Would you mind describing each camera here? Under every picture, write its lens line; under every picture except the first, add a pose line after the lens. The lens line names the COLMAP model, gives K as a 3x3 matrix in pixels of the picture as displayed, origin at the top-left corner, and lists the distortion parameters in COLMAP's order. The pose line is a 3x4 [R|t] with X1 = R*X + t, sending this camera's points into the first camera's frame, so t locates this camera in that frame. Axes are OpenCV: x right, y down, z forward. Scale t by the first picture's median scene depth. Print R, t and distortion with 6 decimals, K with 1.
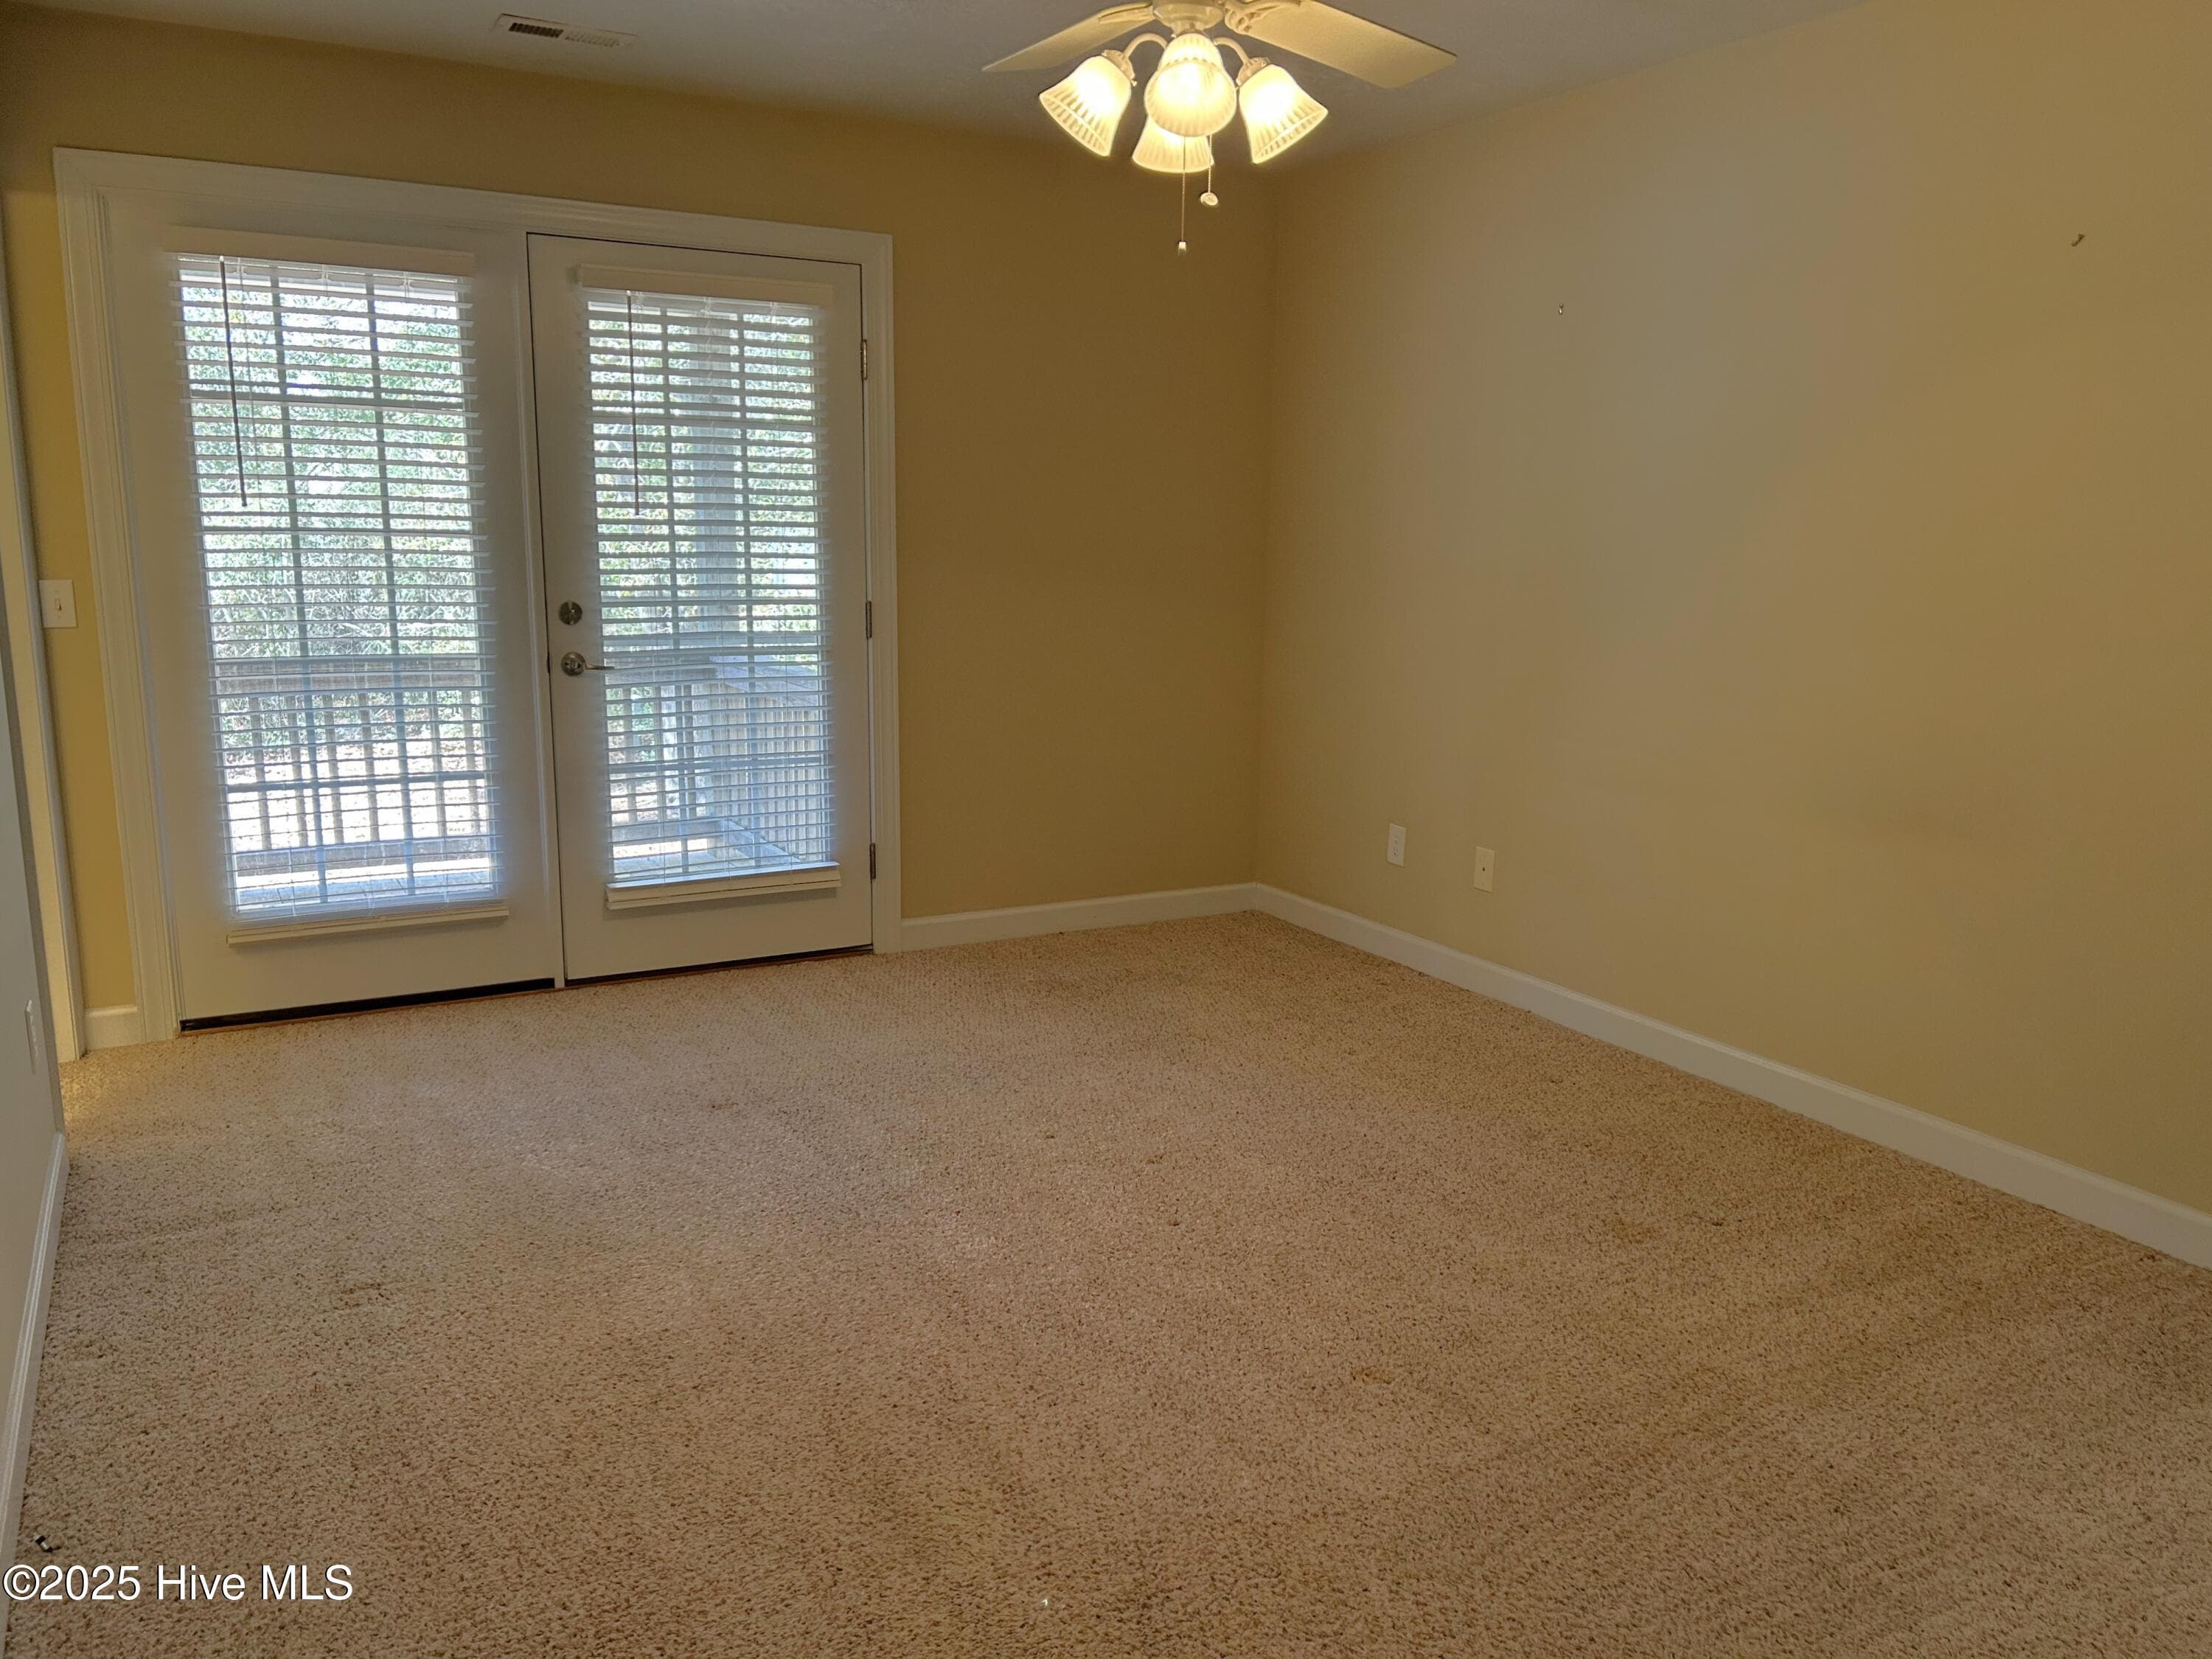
lens RADIAL K [[1626.6, 0, 1114.3], [0, 1626.6, 830.7], [0, 0, 1]] dist [0.024854, -0.014104]
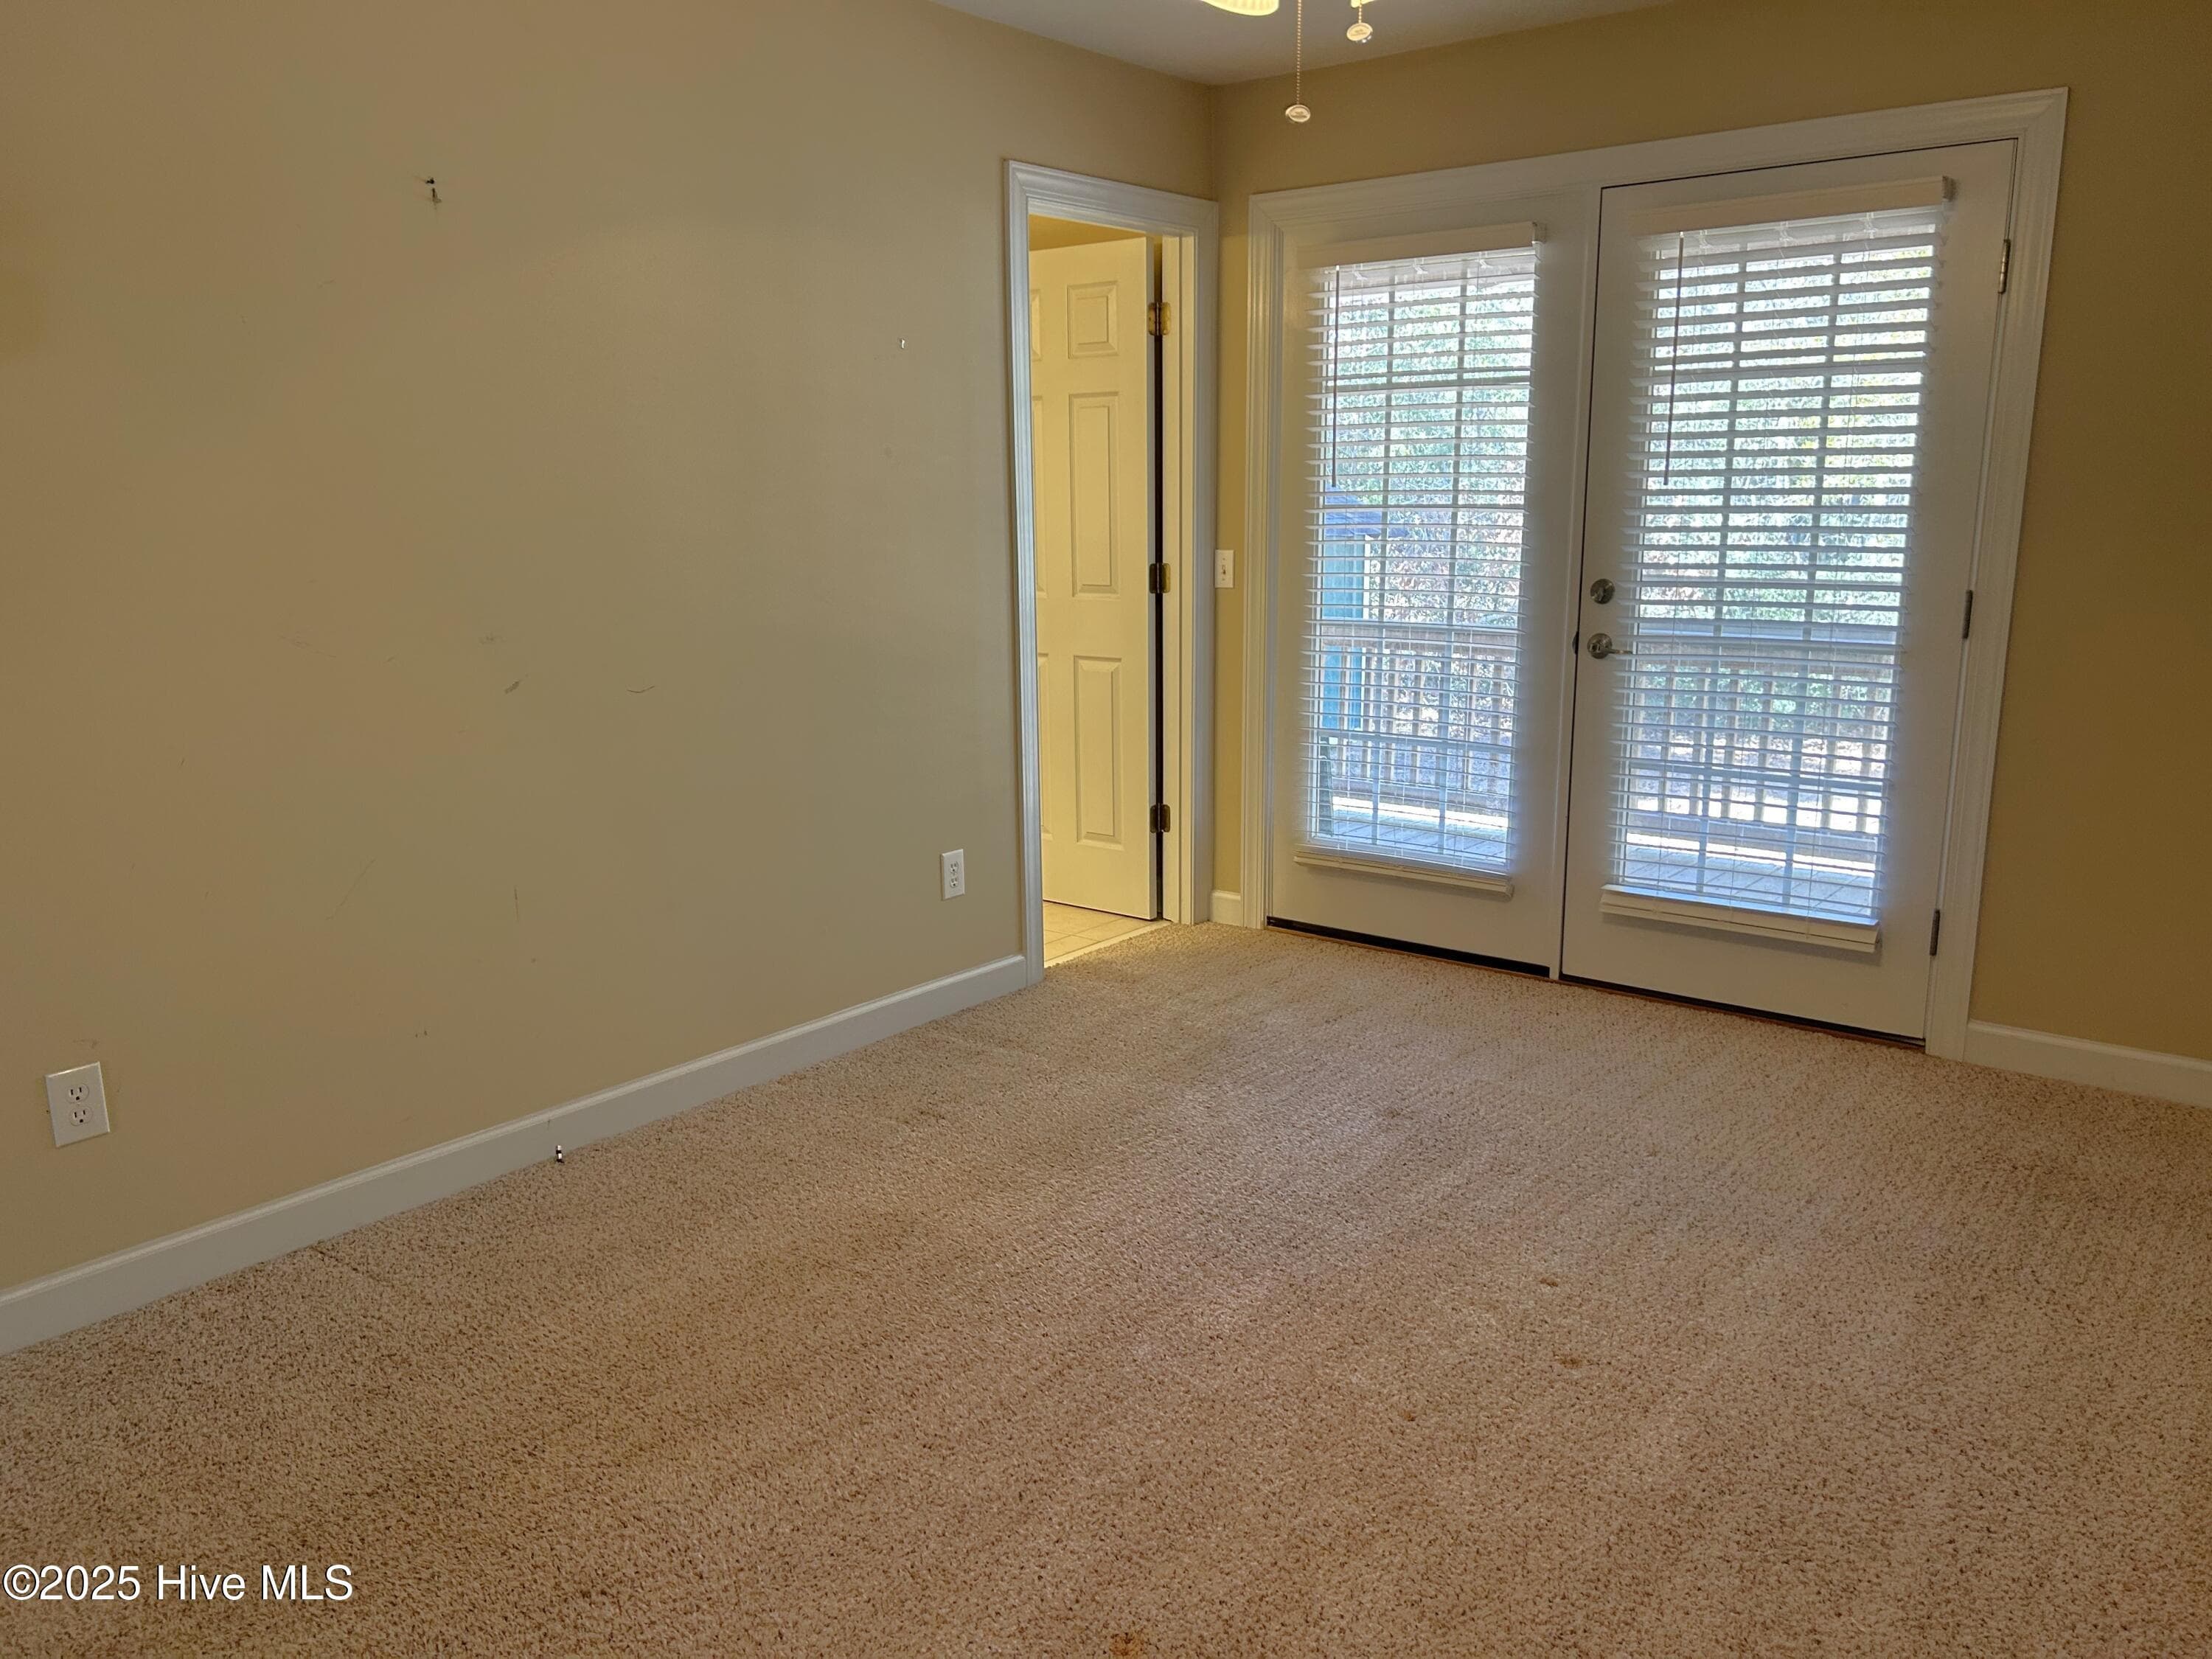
lens RADIAL K [[1626.6, 0, 1113.1], [0, 1626.6, 832.4], [0, 0, 1]] dist [0.024854, -0.014104]
pose [[0.391077, 0.171221, -0.904291, 0.422189], [-0.157173, 0.980534, 0.117684, -0.062431], [0.906838, 0.096107, 0.410375, 0.365722]]
